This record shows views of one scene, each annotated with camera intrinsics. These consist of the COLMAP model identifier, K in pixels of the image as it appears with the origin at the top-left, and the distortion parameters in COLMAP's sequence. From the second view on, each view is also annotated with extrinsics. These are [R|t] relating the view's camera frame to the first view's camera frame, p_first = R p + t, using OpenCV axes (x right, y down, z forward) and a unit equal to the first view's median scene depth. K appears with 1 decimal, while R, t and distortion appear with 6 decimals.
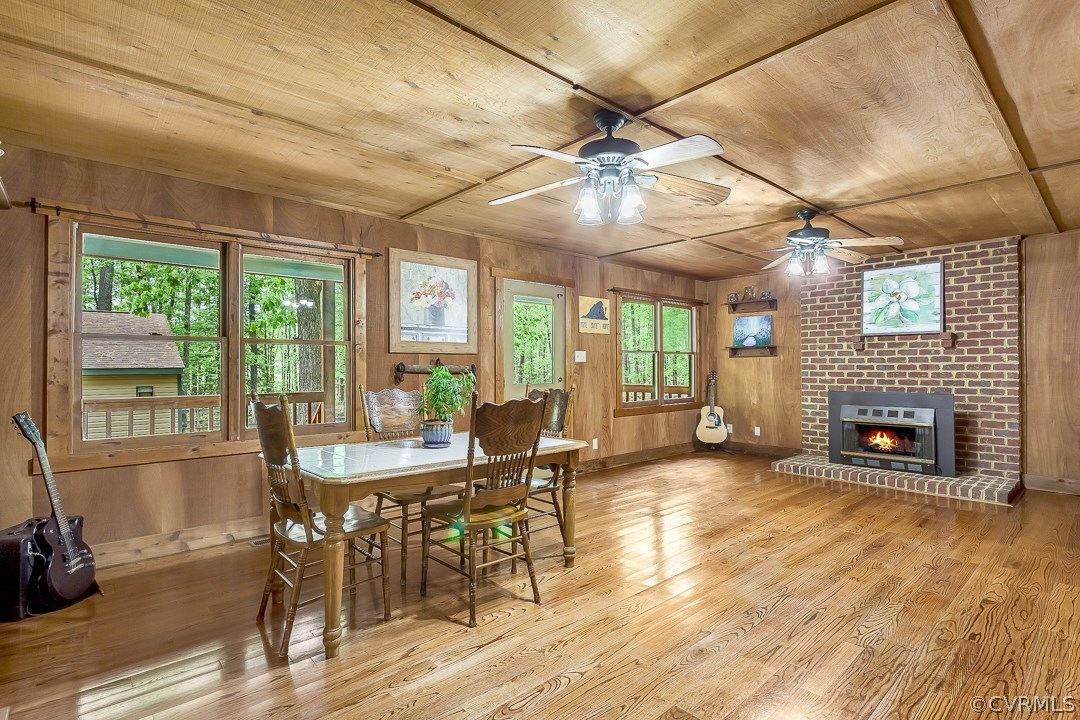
lens RADIAL K [[530.0, 0, 542.4], [0, 530.0, 360.6], [0, 0, 1]] dist [-0.004660, 0.002205]
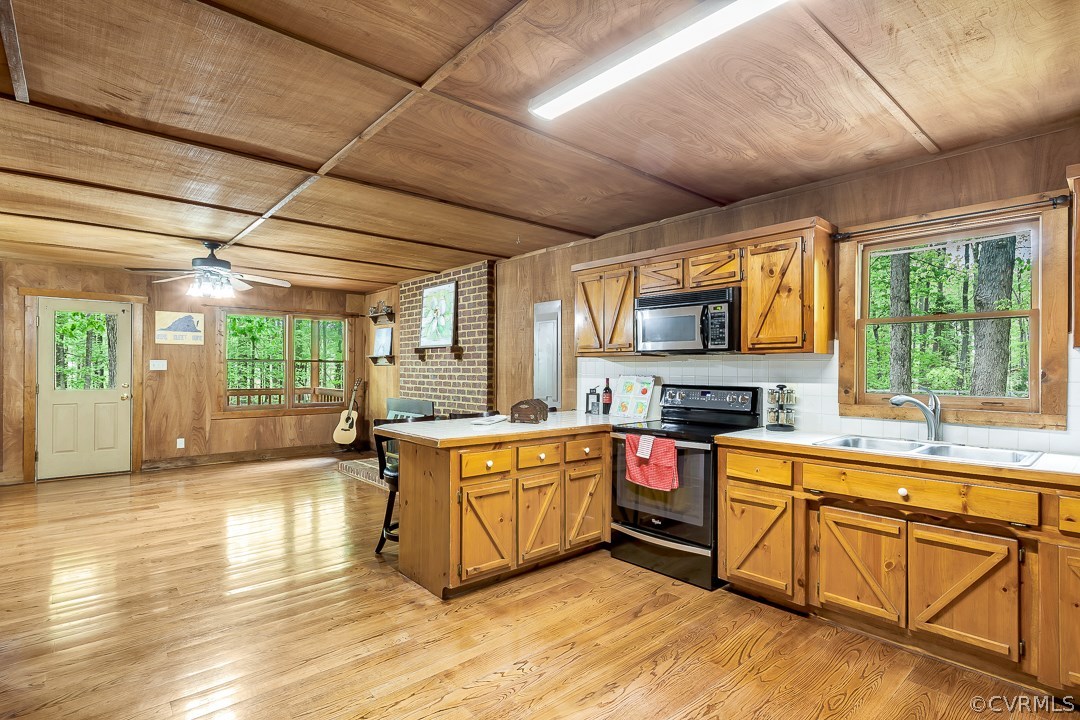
lens RADIAL K [[530.0, 0, 539.7], [0, 530.0, 366.3], [0, 0, 1]] dist [-0.004660, 0.002205]
pose [[0.999769, 0.007125, -0.020263, 0.901881], [-0.006952, 0.999939, 0.008596, -0.020362], [0.020323, -0.008453, 0.999758, -0.100705]]
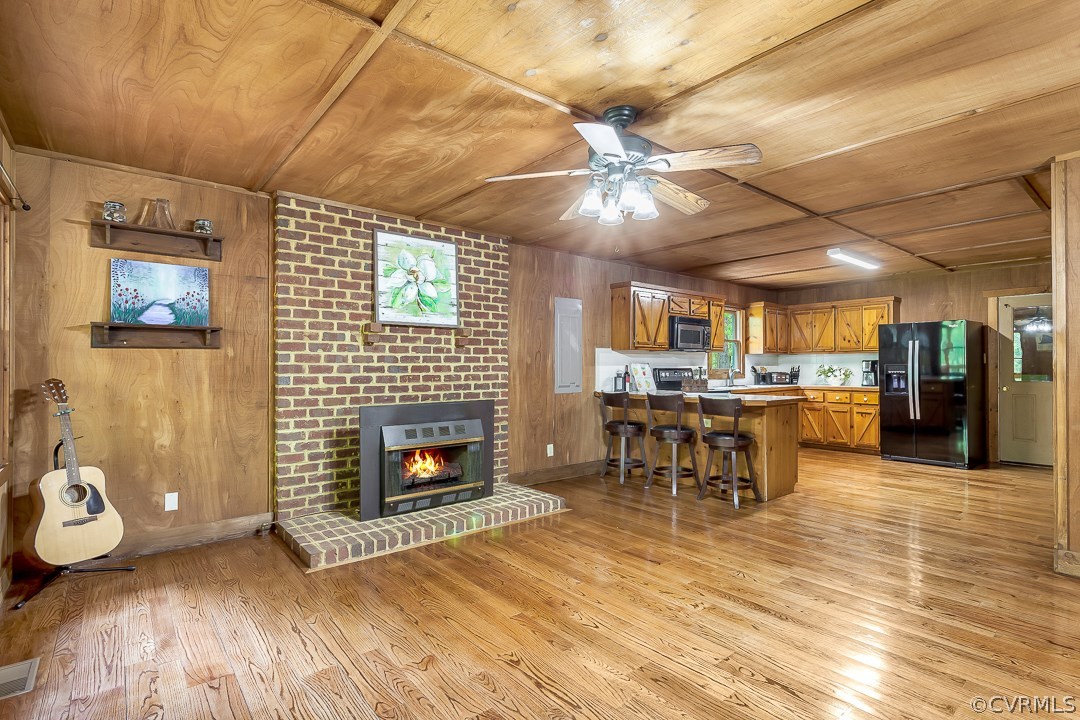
lens RADIAL K [[530.0, 0, 546.2], [0, 530.0, 360.1], [0, 0, 1]] dist [-0.004660, 0.002205]
pose [[0.040340, 0.014274, 0.999084, -0.079470], [-0.010056, 0.999853, -0.013879, 0.008586], [-0.999135, -0.009486, 0.040478, 0.774138]]
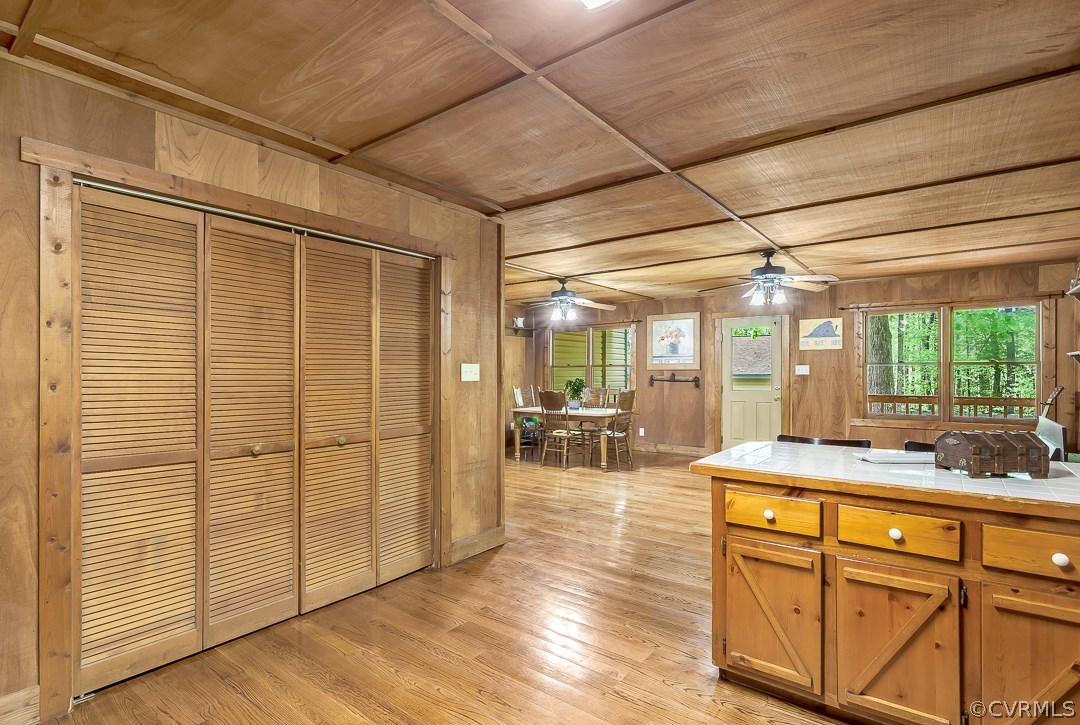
lens RADIAL K [[530.0, 0, 547.5], [0, 530.0, 371.1], [0, 0, 1]] dist [-0.004660, 0.002205]
pose [[0.180474, 0.001014, -0.983579, 1.154901], [0.012238, 0.999920, 0.003277, -0.016348], [0.983504, -0.012628, 0.180448, 0.212987]]
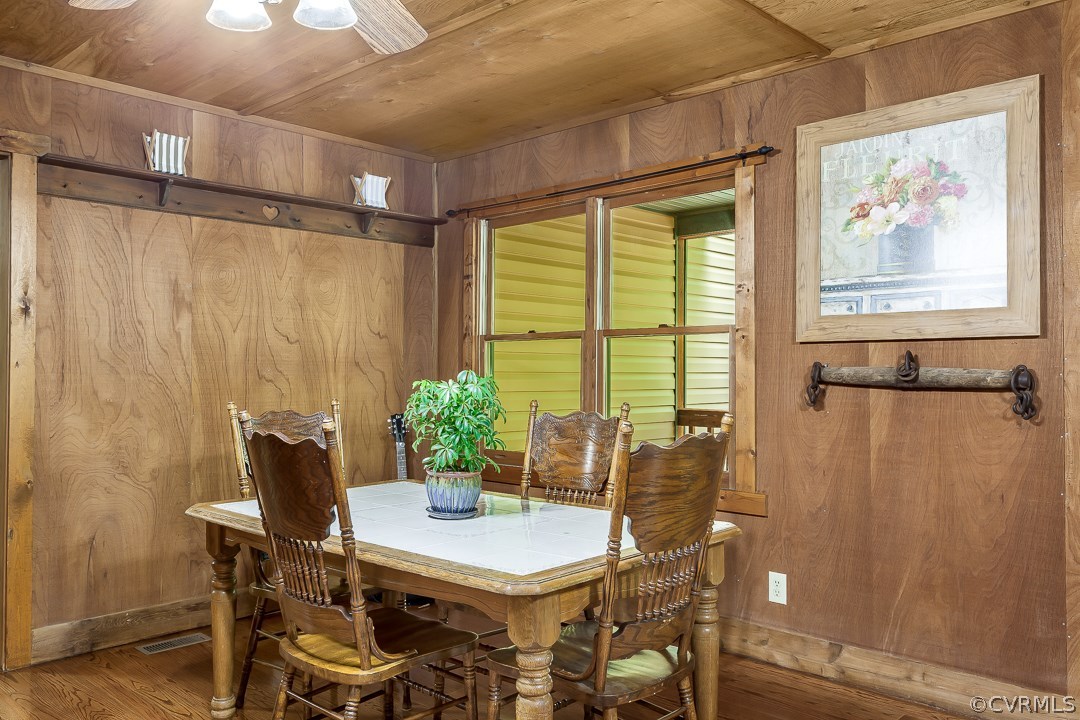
lens RADIAL K [[870.9, 0, 545.6], [0, 870.9, 352.5], [0, 0, 1]] dist [0.001639, 0.011857]
pose [[0.069543, -0.020573, -0.997367, 0.363416], [0.006919, 0.999773, -0.020140, 0.006707], [0.997555, -0.005501, 0.069669, 0.527735]]
